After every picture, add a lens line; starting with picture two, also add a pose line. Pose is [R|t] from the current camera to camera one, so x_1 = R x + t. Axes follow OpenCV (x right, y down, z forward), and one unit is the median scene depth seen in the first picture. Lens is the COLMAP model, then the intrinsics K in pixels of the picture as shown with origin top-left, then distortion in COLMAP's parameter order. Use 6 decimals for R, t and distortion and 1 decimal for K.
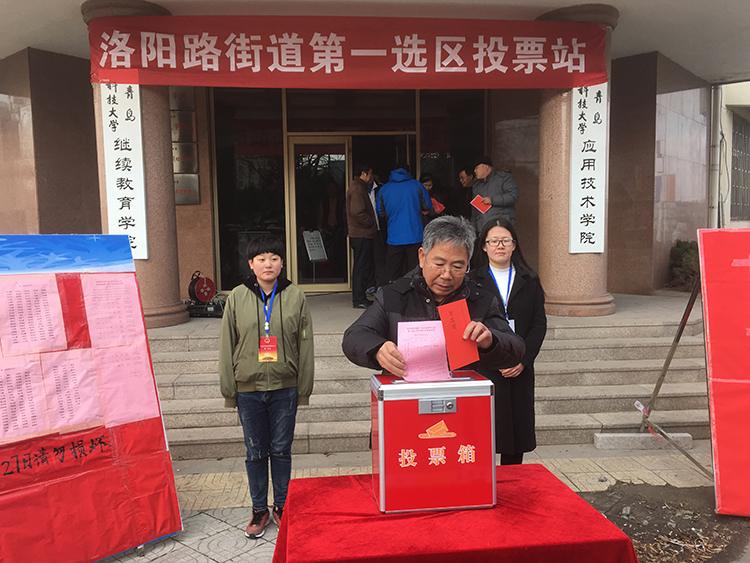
lens RADIAL K [[609.5, 0, 366.5], [0, 609.5, 278.9], [0, 0, 1]] dist [0.068537, -0.064085]
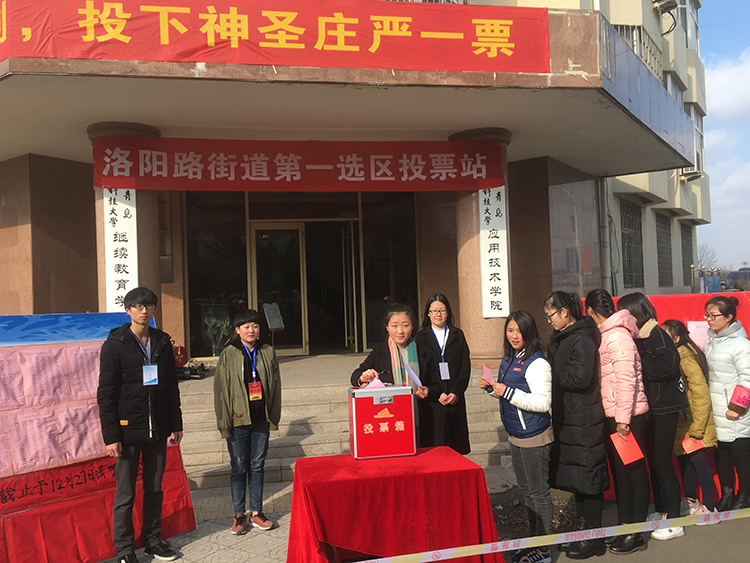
lens RADIAL K [[609.5, 0, 353.2], [0, 609.5, 280.8], [0, 0, 1]] dist [0.068537, -0.064085]
pose [[0.996765, -0.015122, 0.078940, -0.031540], [0.023633, 0.993868, -0.108014, 0.011603], [-0.076822, 0.109530, 0.991010, -0.237525]]
